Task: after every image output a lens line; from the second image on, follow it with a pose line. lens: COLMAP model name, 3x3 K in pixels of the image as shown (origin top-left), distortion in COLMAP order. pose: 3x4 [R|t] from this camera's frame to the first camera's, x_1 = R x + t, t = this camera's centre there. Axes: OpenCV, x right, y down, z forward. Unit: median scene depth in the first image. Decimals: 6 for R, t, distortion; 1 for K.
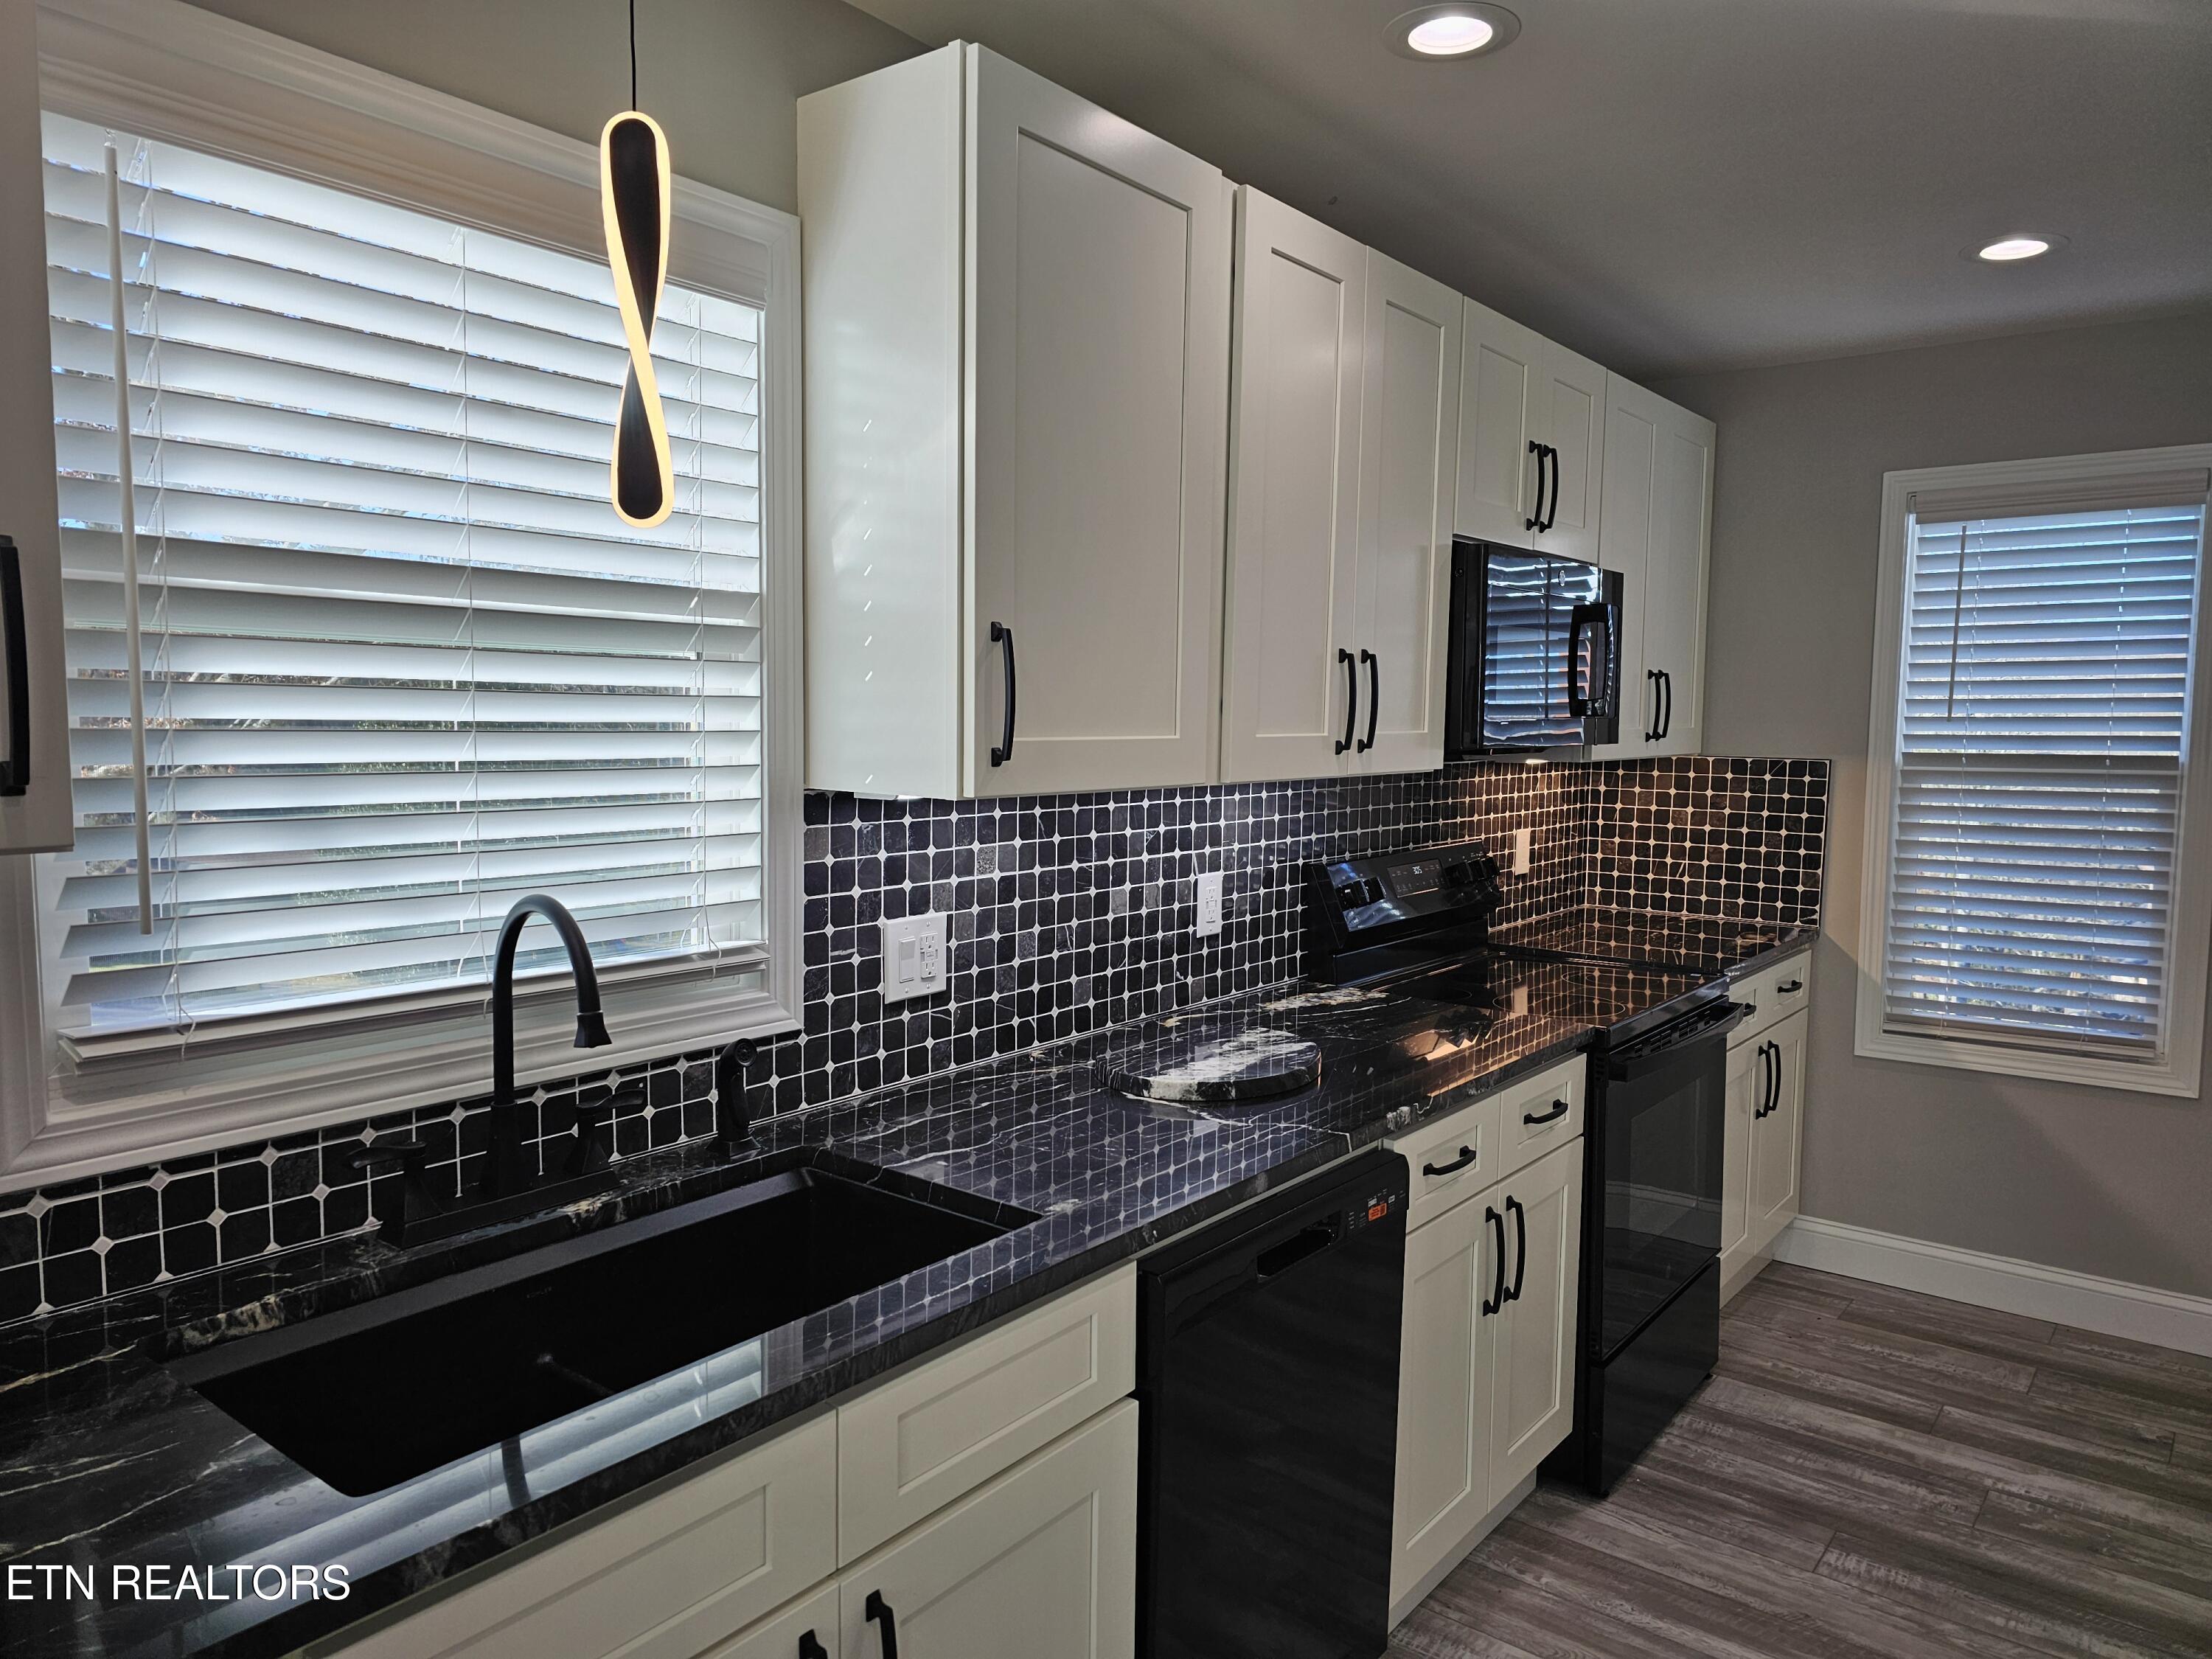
lens RADIAL K [[1466.0, 0, 1123.5], [0, 1466.0, 830.4], [0, 0, 1]] dist [0.070404, -0.058992]
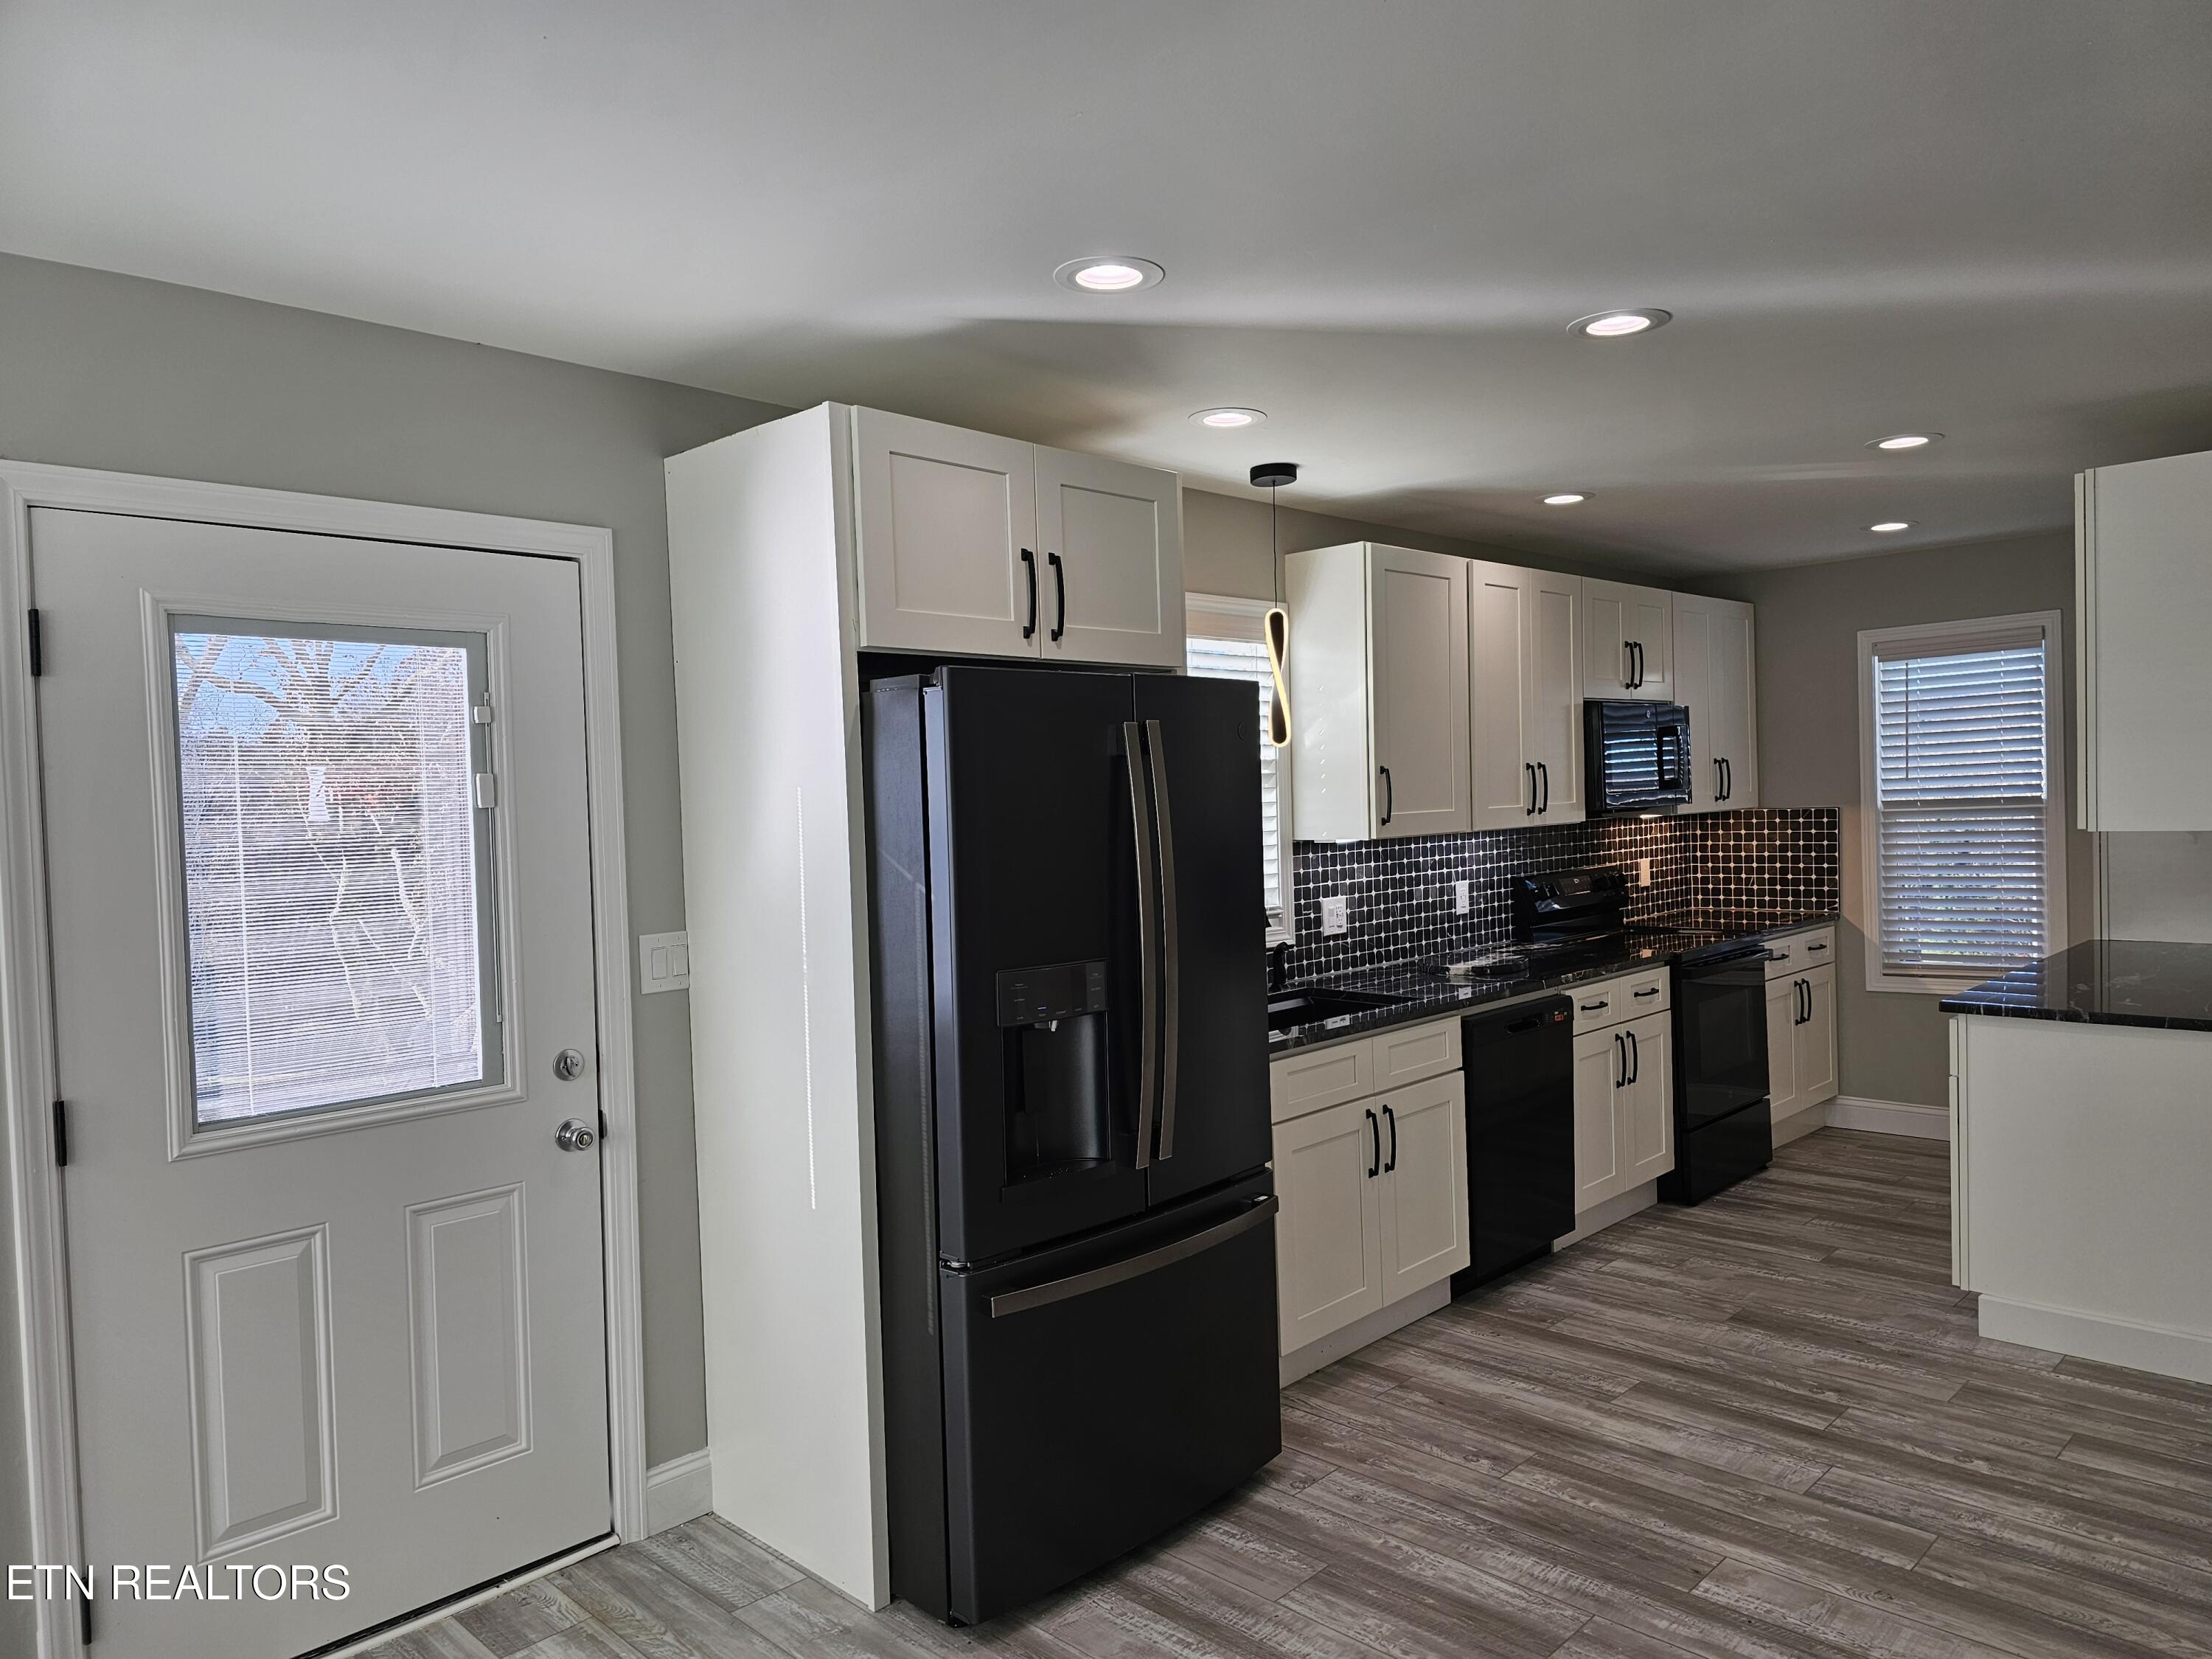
lens RADIAL K [[1466.0, 0, 1127.0], [0, 1466.0, 837.5], [0, 0, 1]] dist [0.070404, -0.058992]
pose [[0.992893, -0.043101, -0.110930, -0.179762], [0.037288, 0.997847, -0.053949, 0.067686], [0.113016, 0.049430, 0.992363, -1.078029]]
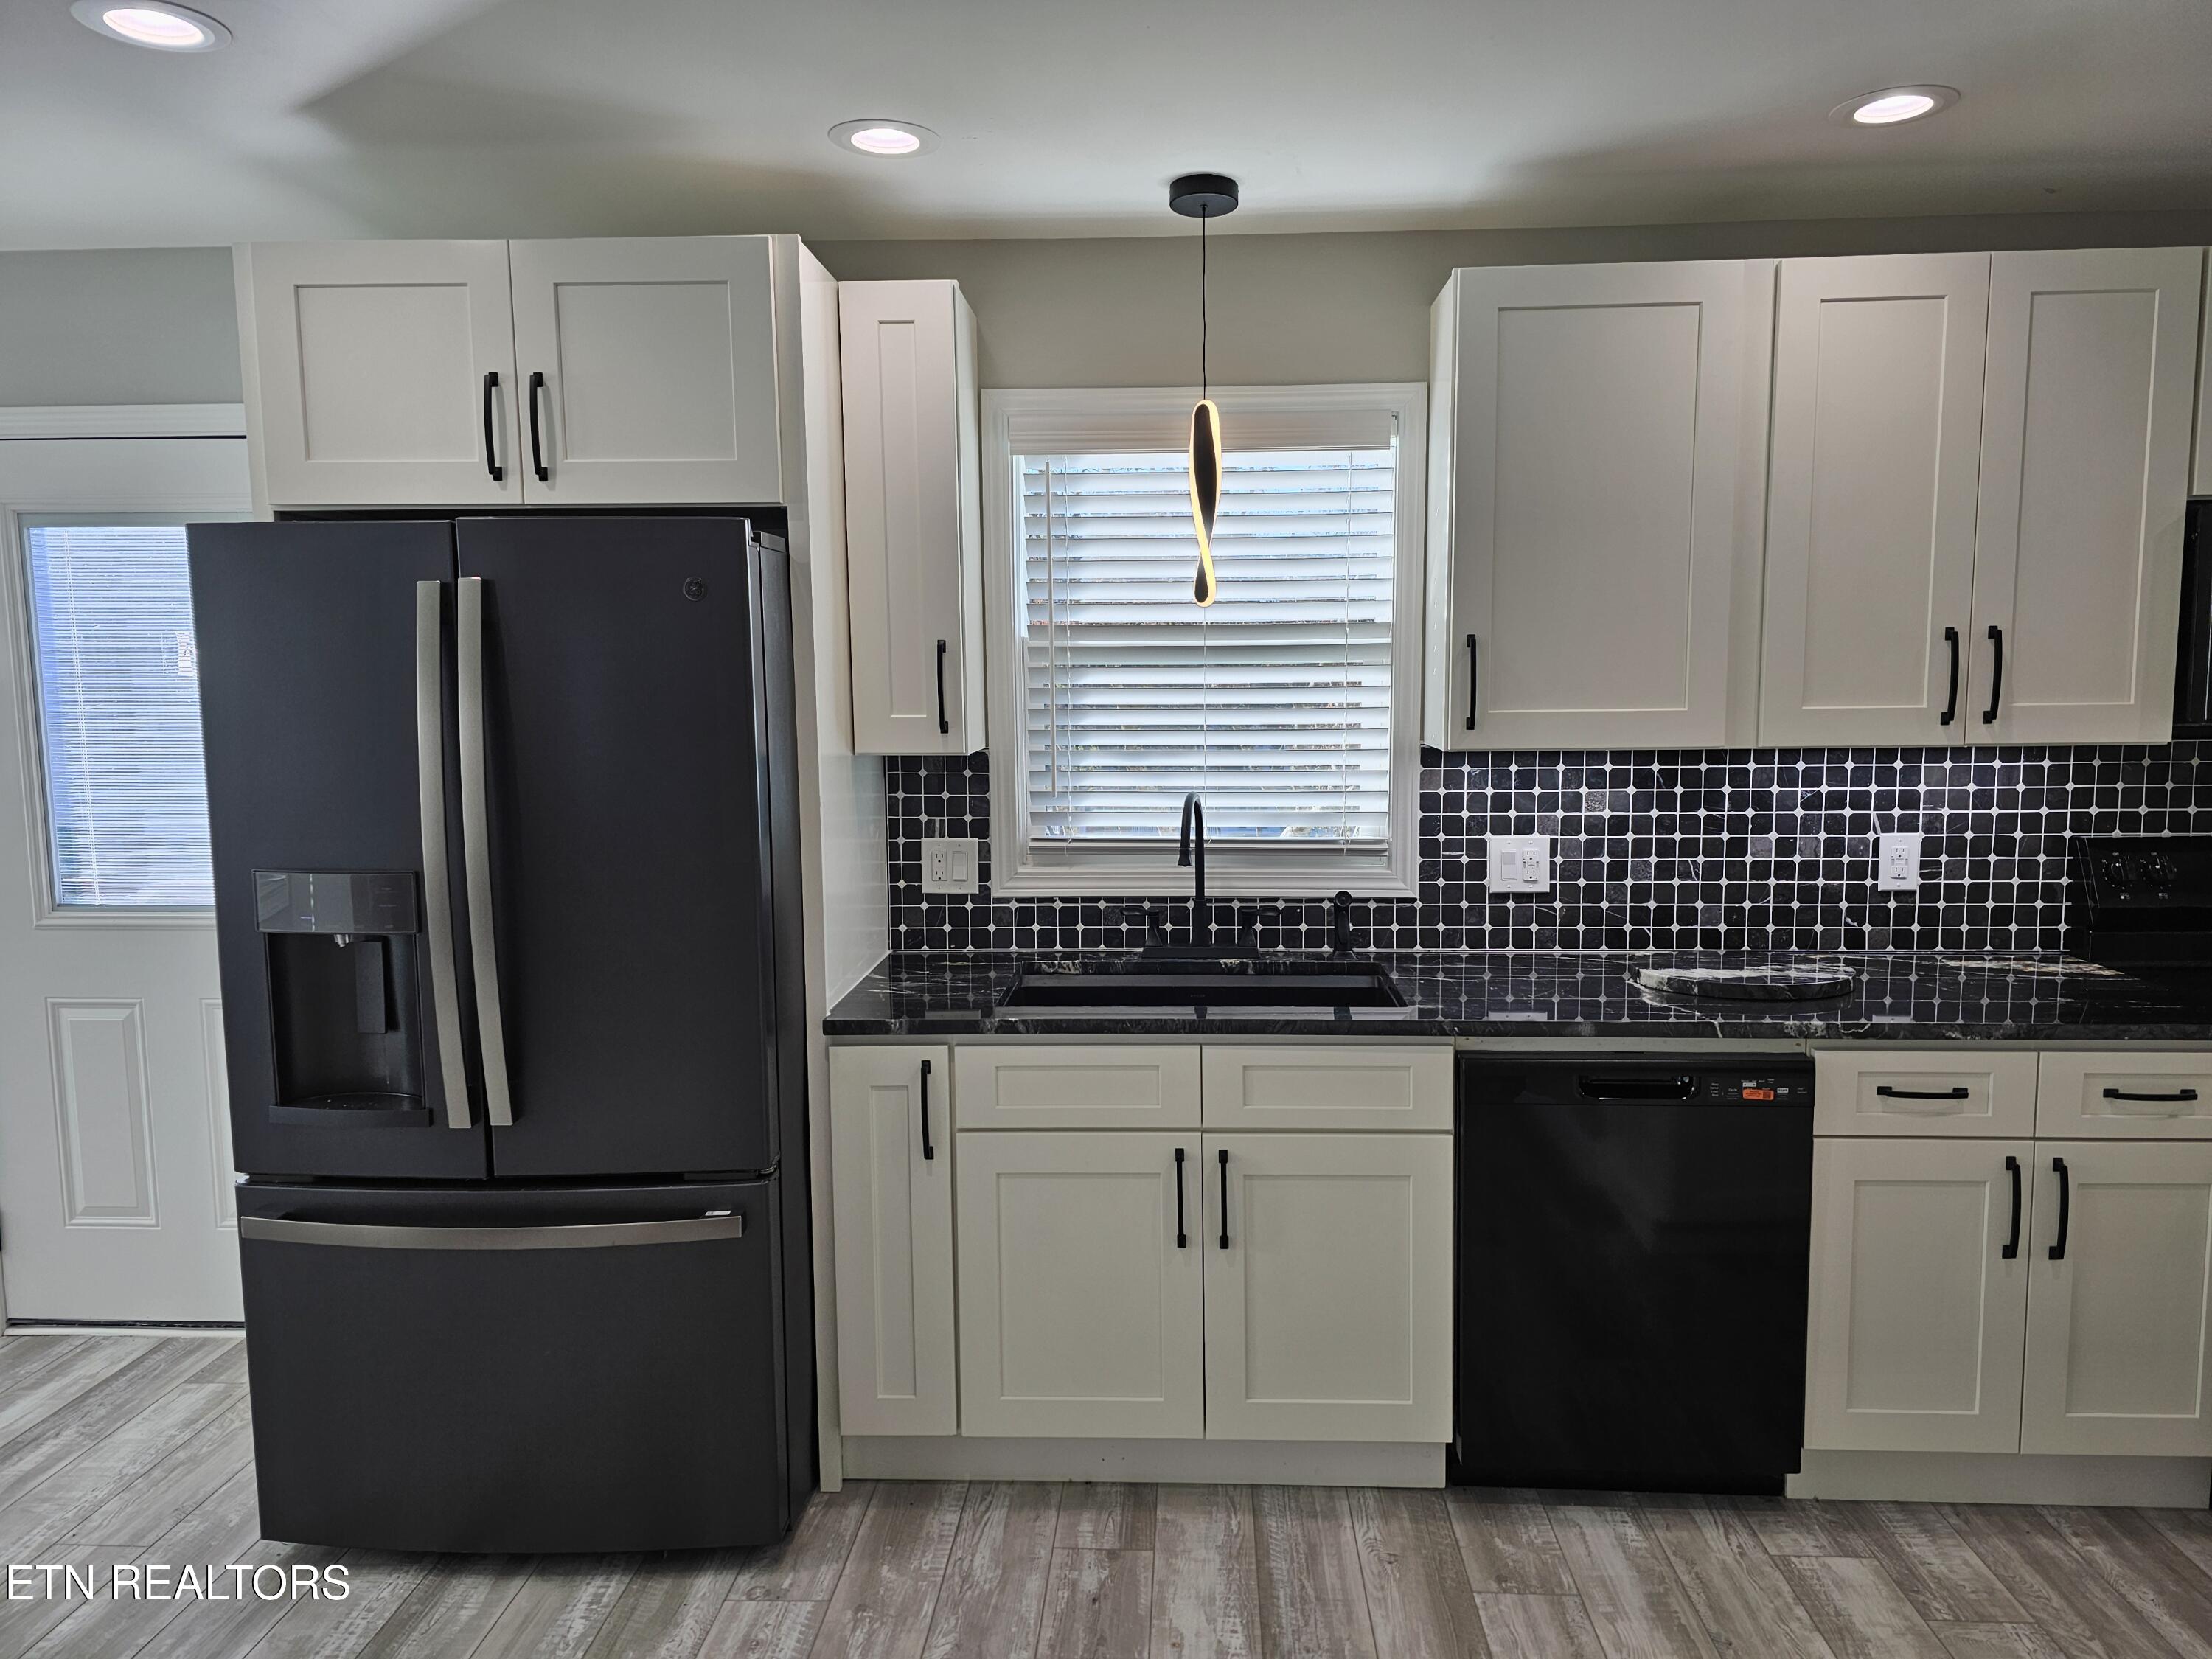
lens RADIAL K [[1466.0, 0, 1114.0], [0, 1466.0, 817.7], [0, 0, 1]] dist [0.070404, -0.058992]
pose [[0.577455, 0.061741, -0.814085, 0.709973], [-0.051407, 0.997907, 0.039218, 0.004548], [0.814803, 0.019203, 0.579421, -0.136192]]
